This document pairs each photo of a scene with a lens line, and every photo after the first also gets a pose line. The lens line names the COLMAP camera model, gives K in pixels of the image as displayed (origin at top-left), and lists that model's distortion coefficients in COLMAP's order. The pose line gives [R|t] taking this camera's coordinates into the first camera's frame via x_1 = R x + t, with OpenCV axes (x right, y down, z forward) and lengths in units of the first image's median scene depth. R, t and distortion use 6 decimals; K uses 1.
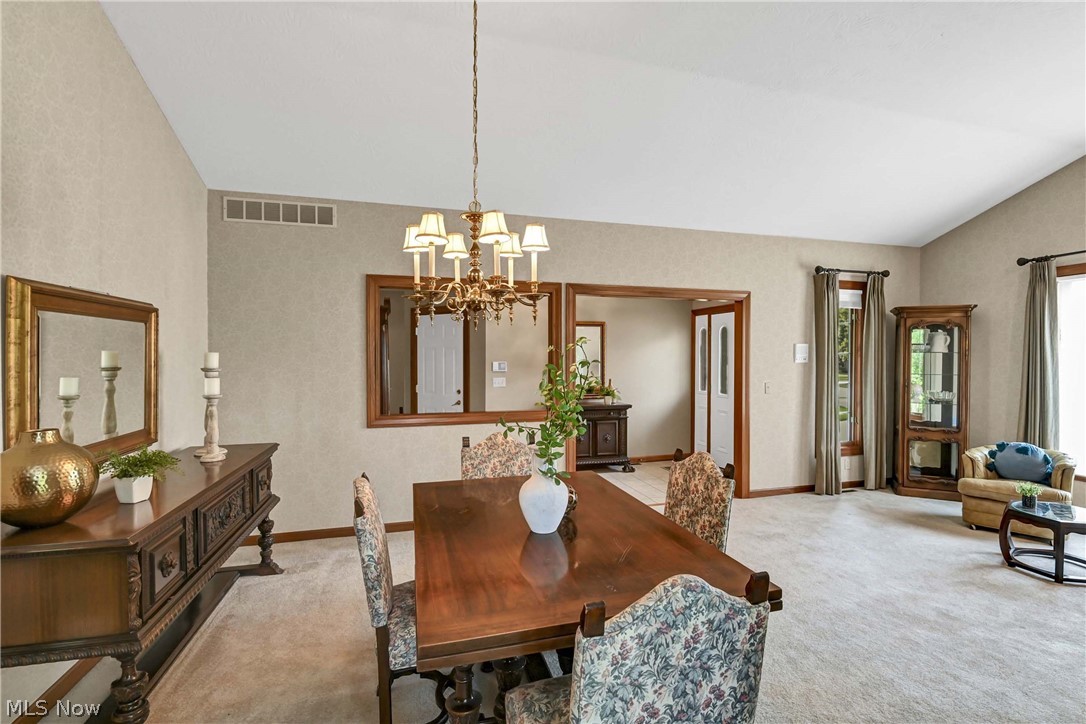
lens RADIAL K [[494.5, 0, 543.0], [0, 494.5, 362.0], [0, 0, 1]] dist [-0.002708, -0.001059]
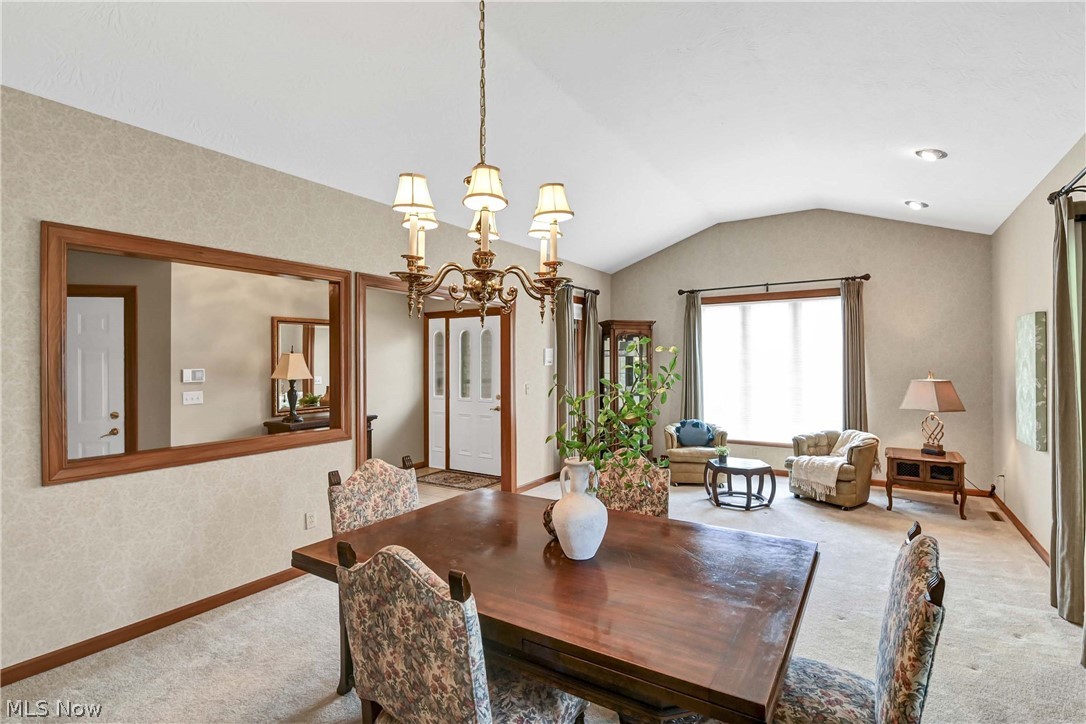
lens RADIAL K [[509.4, 0, 543.0], [0, 509.4, 362.0], [0, 0, 1]] dist [-0.000609, -0.006526]
pose [[0.746991, -0.005887, 0.664808, -0.266779], [0.013671, 0.999885, -0.006507, 0.001226], [-0.664694, 0.013949, 0.746986, 0.153133]]
